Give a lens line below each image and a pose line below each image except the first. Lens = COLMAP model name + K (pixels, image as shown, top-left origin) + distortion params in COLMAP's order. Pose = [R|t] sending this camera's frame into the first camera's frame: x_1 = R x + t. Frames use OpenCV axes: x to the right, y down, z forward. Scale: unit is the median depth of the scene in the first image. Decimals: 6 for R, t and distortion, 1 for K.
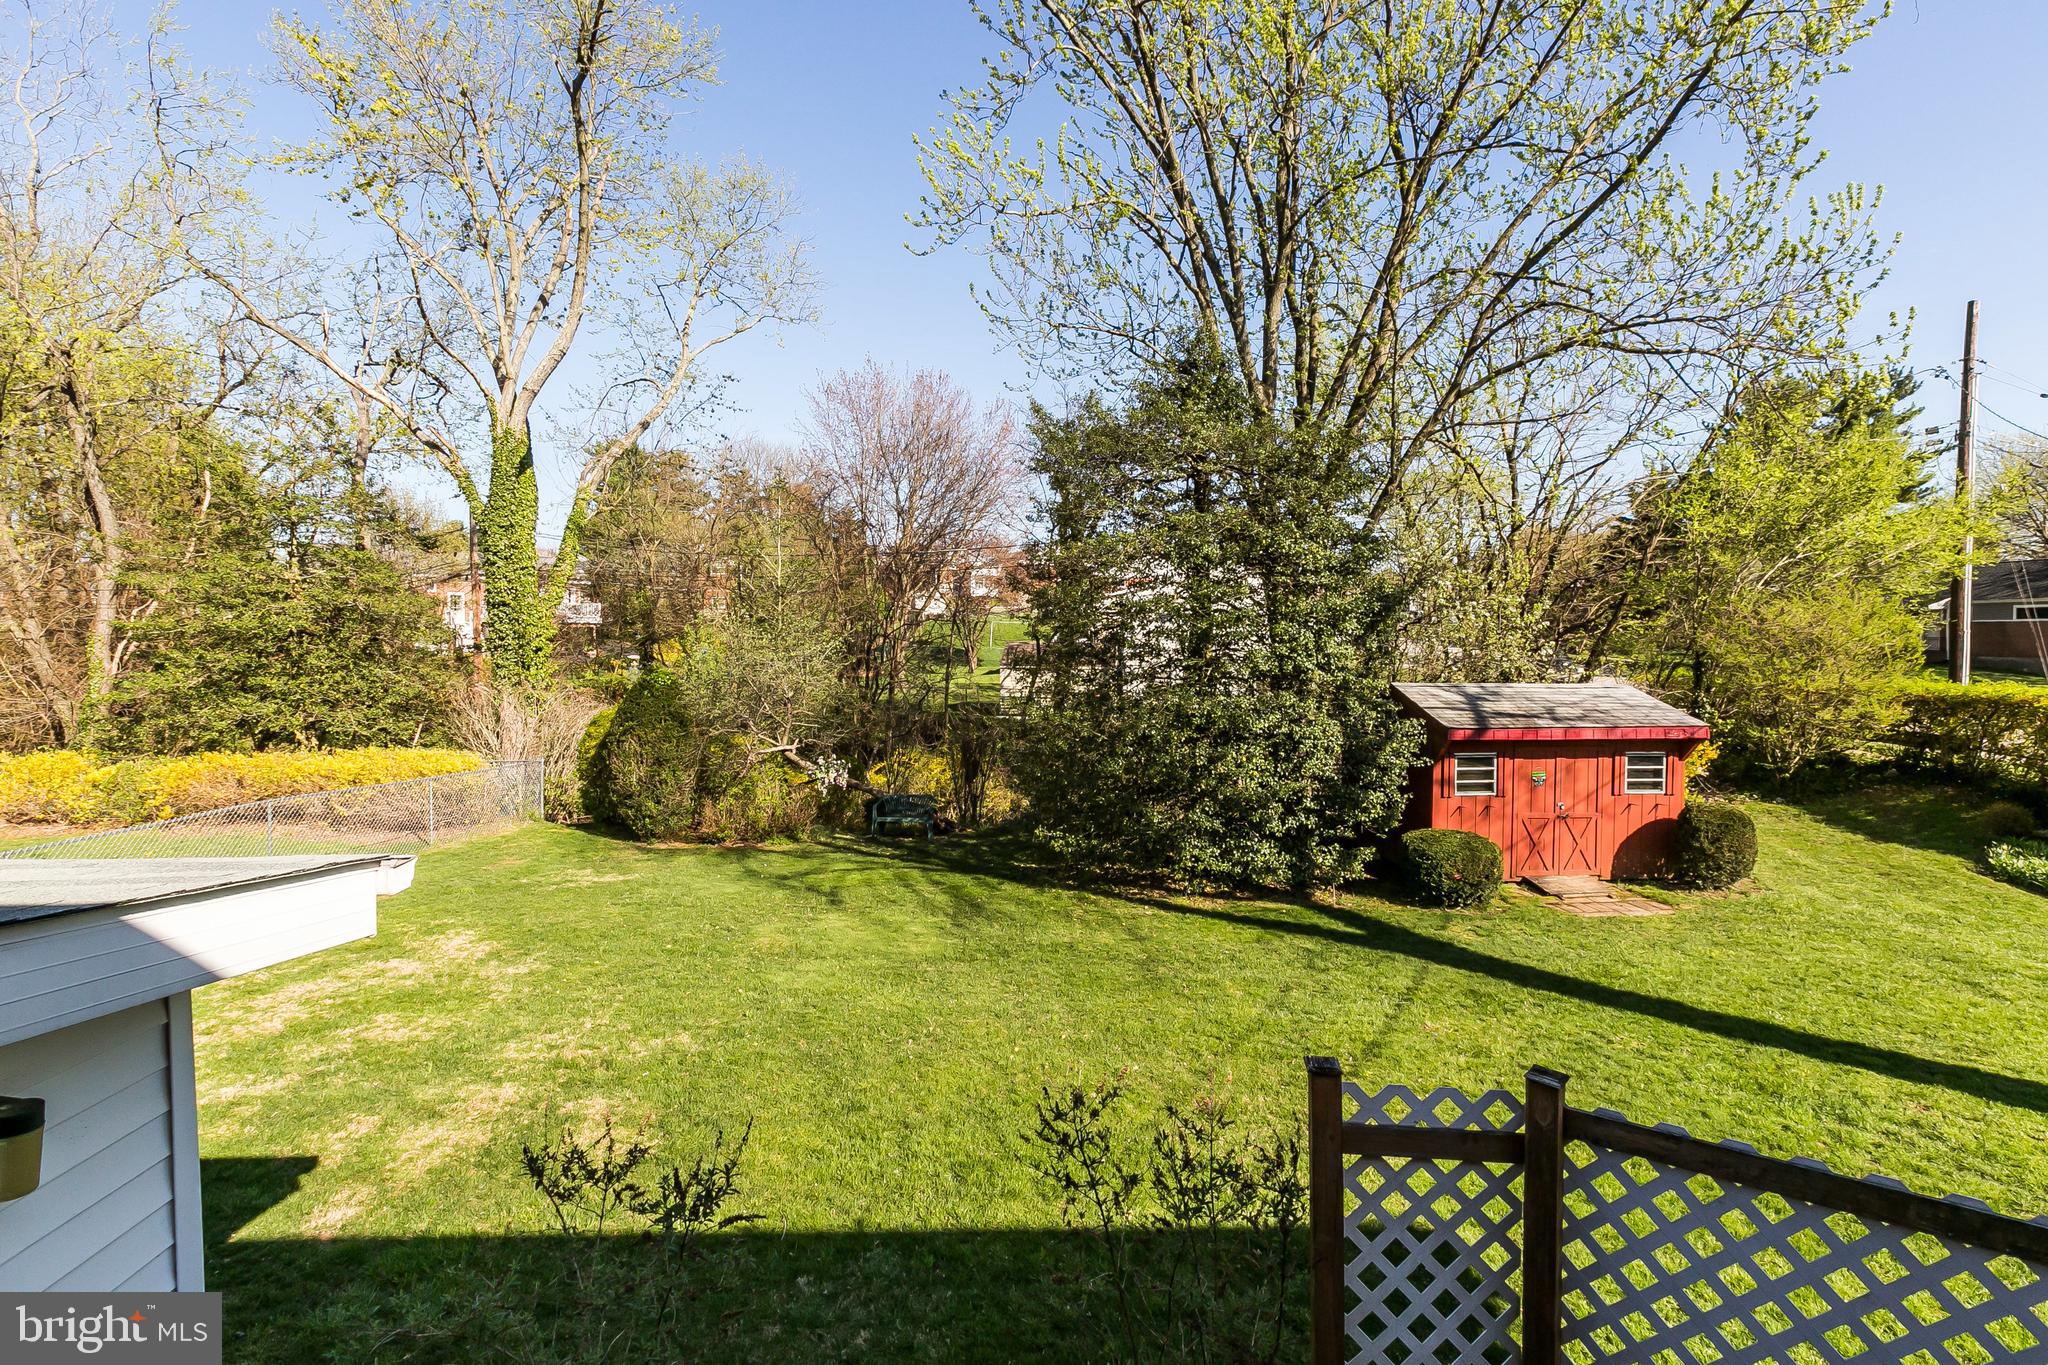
lens RADIAL K [[916.9, 0, 1023.1], [0, 916.9, 665.8], [0, 0, 1]] dist [-0.002620, -0.000184]
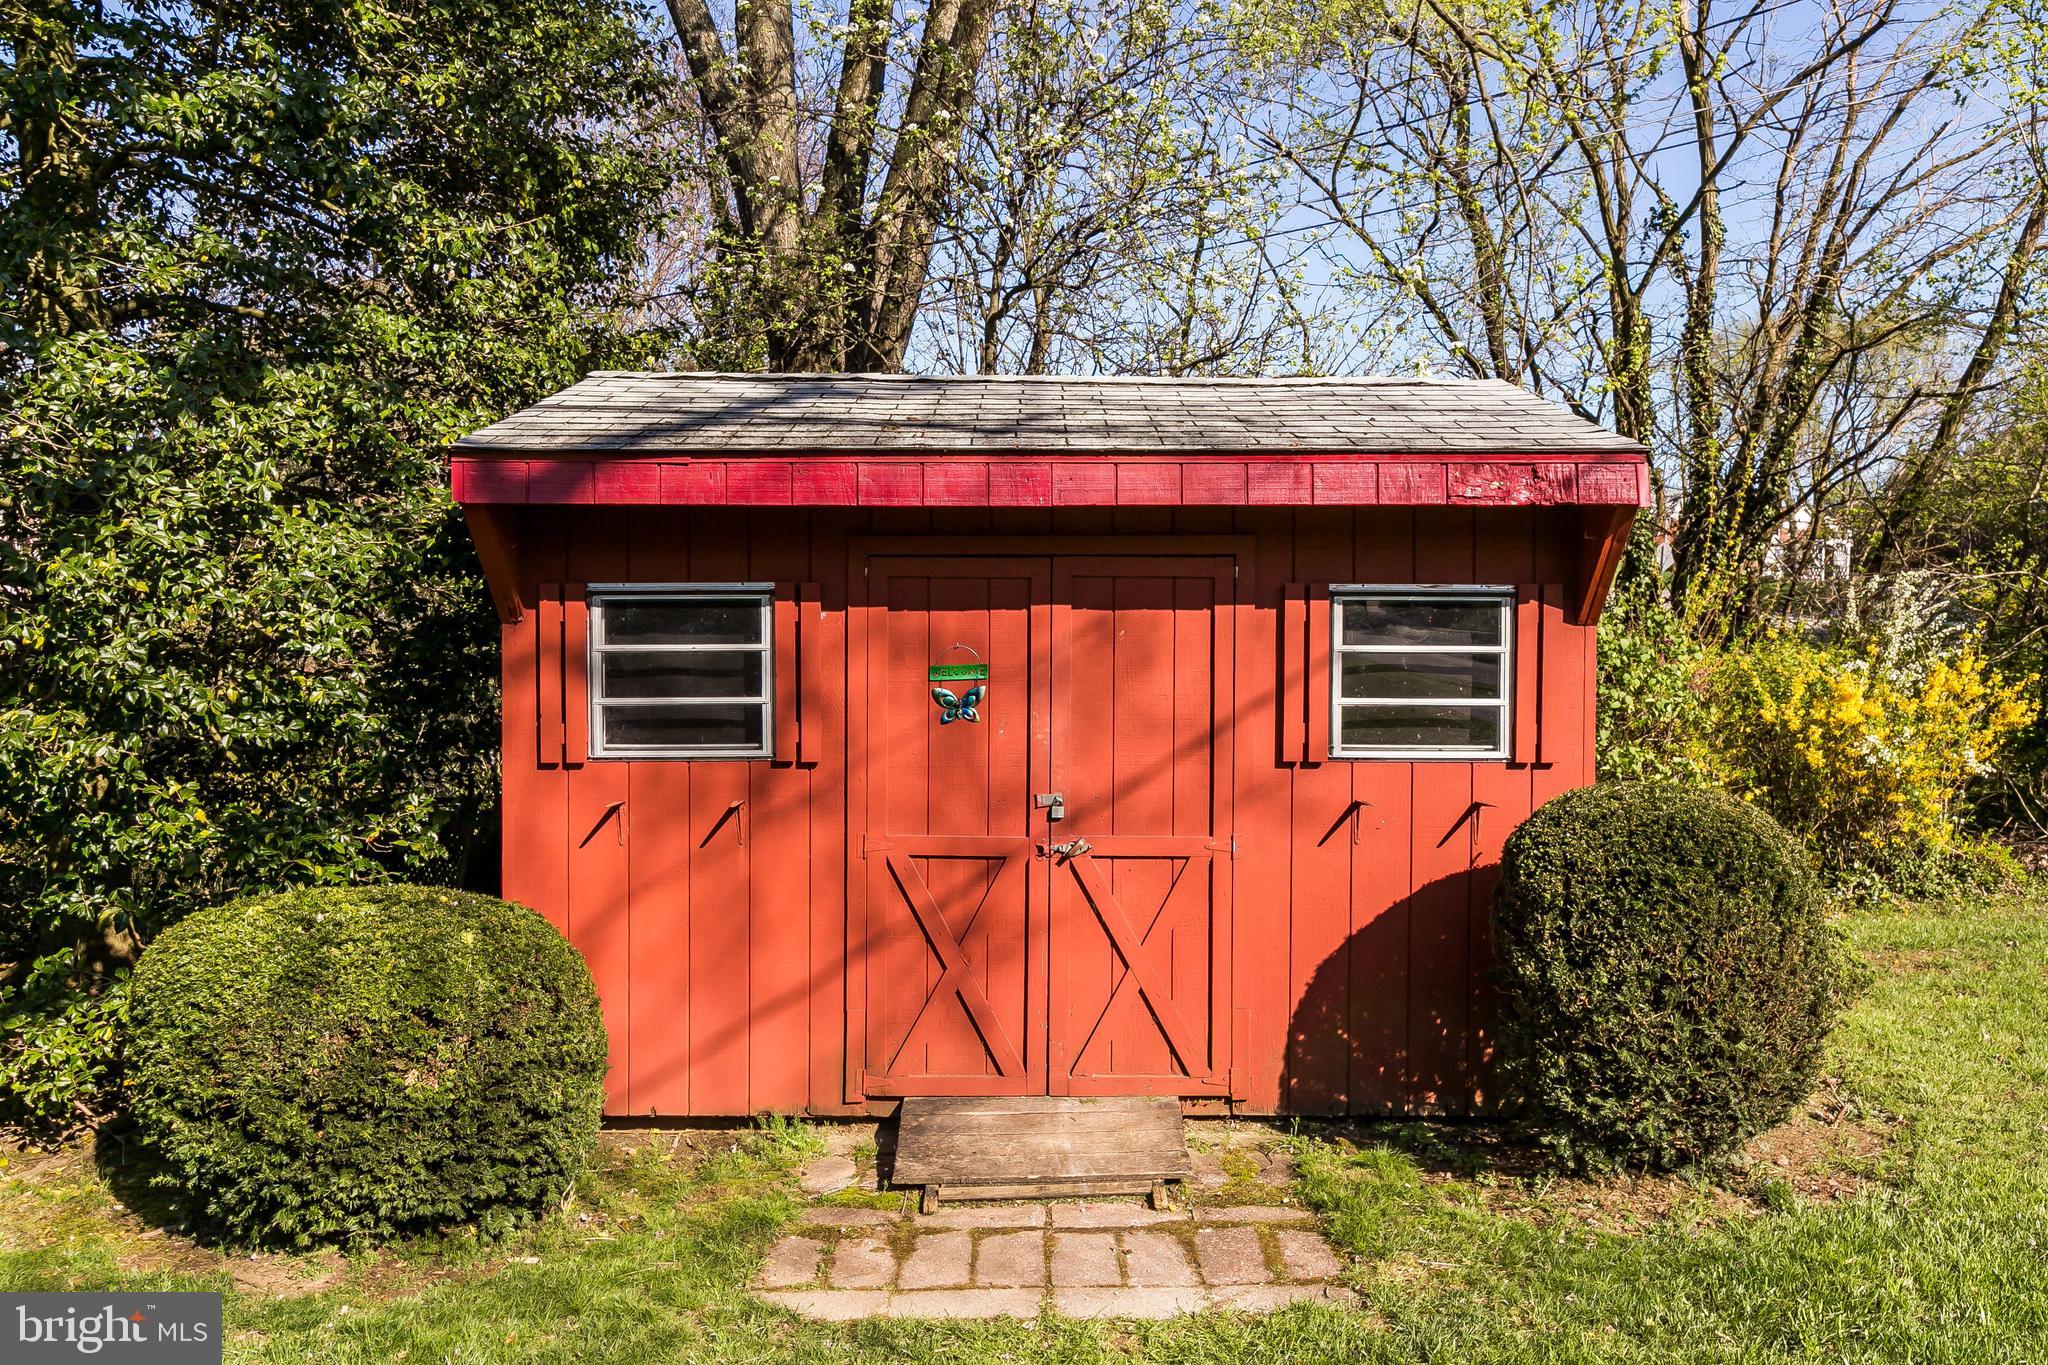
lens RADIAL K [[1542.3, 0, 1024.0], [0, 1542.3, 682.5], [0, 0, 1]] dist [-0.001252, -0.000859]
pose [[0.998447, 0.000978, -0.055702, 0.600464], [-0.000768, 0.999993, 0.003779, 0.118649], [0.055705, -0.003730, 0.998440, 0.593907]]
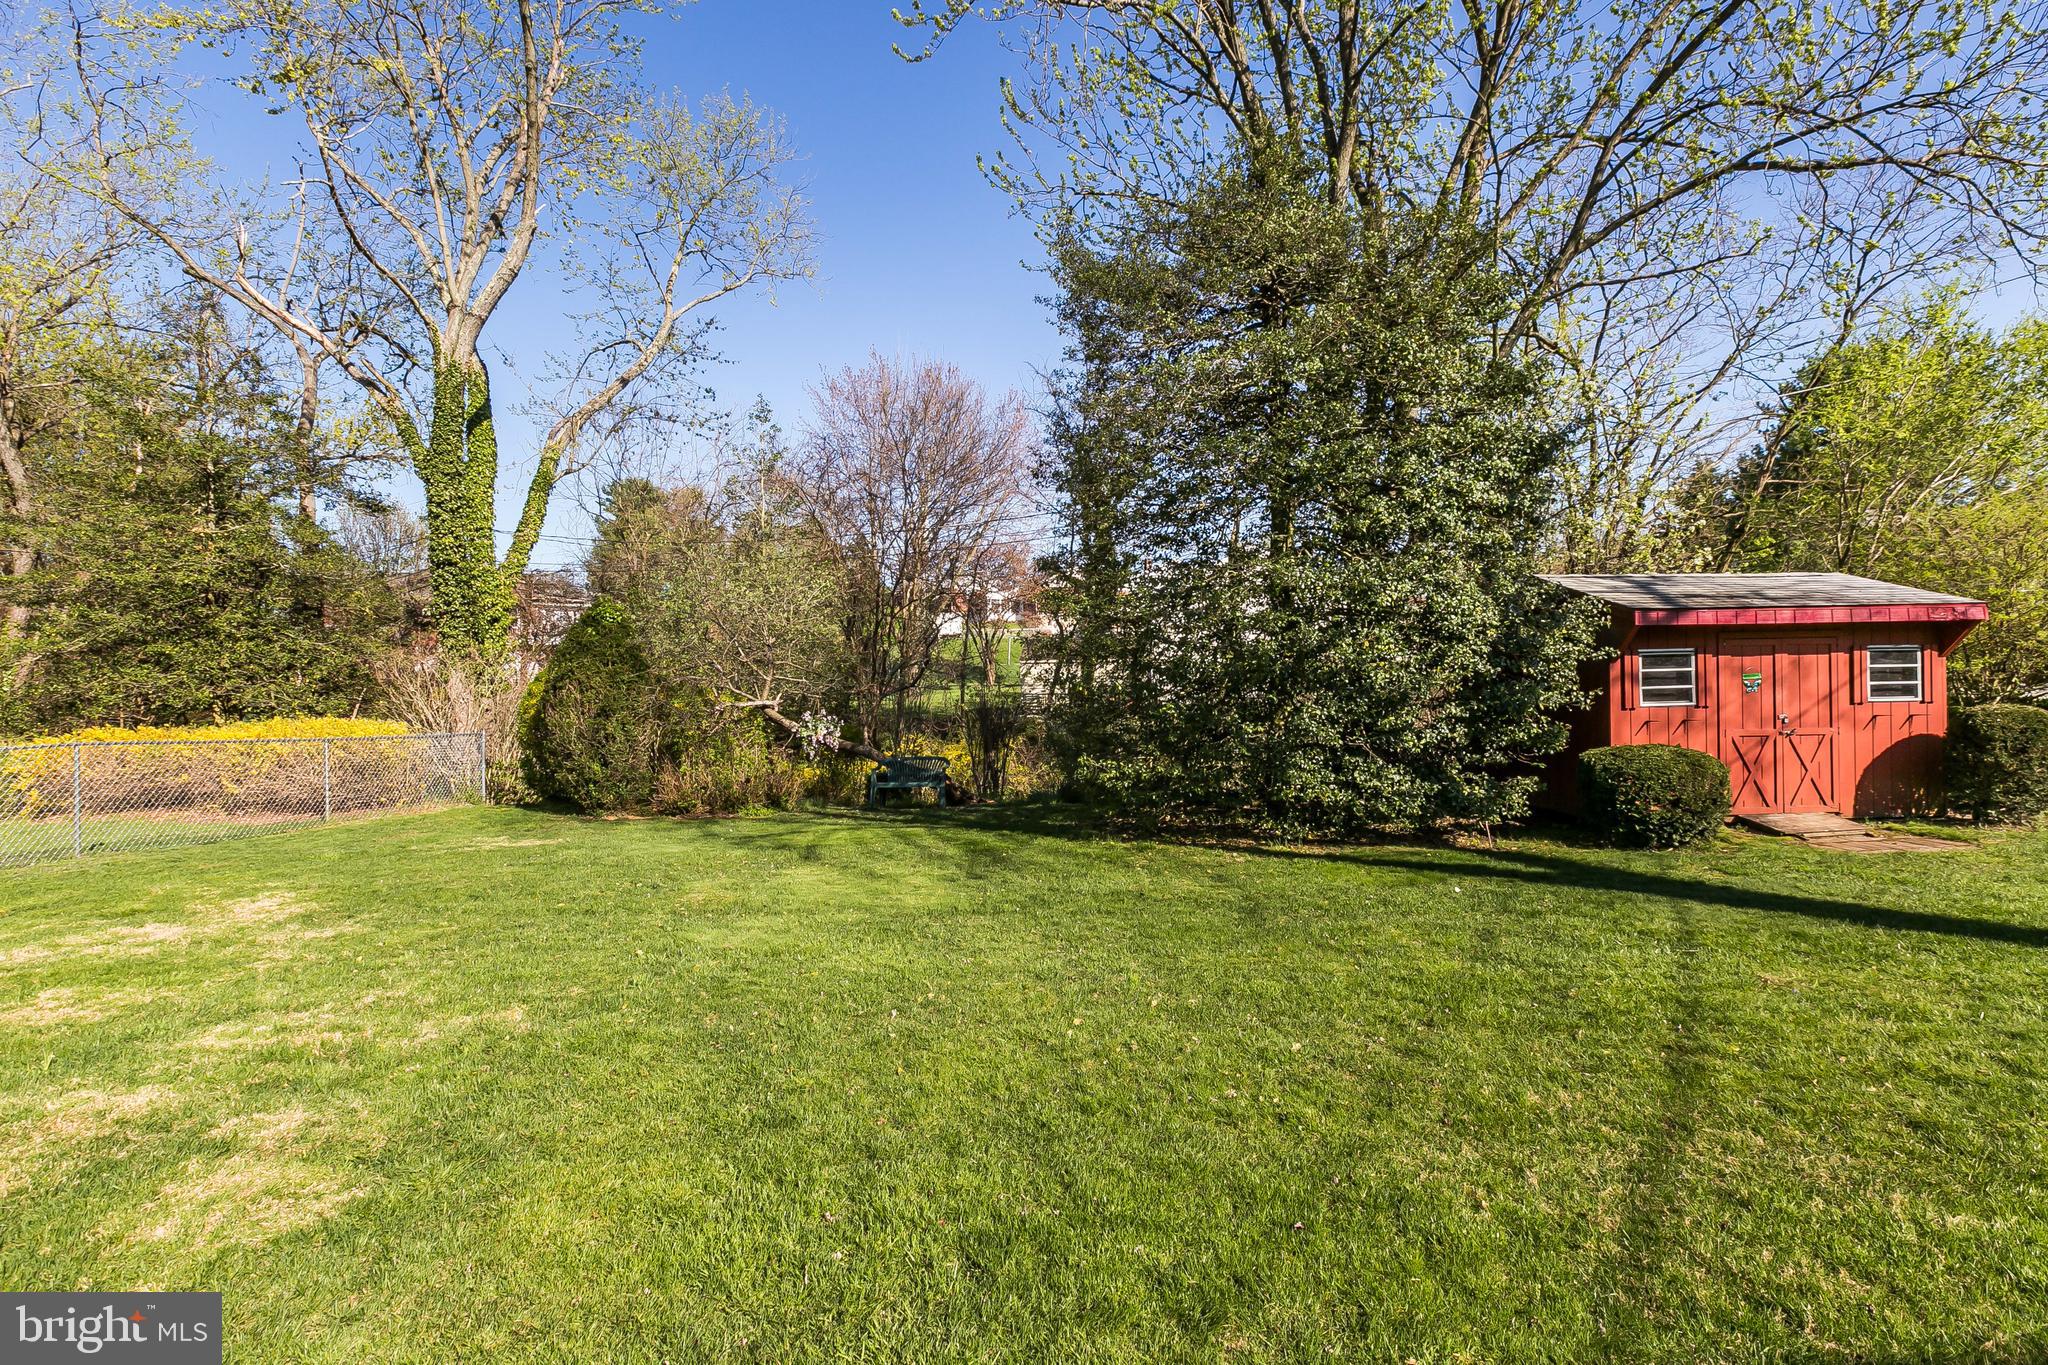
lens RADIAL K [[923.3, 0, 1022.1], [0, 923.3, 670.2], [0, 0, 1]] dist [-0.000814, -0.000653]
pose [[0.999549, -0.022099, -0.020328, -0.014150], [0.021477, 0.999310, -0.030313, 0.122549], [0.020983, 0.029863, 0.999334, 0.235913]]
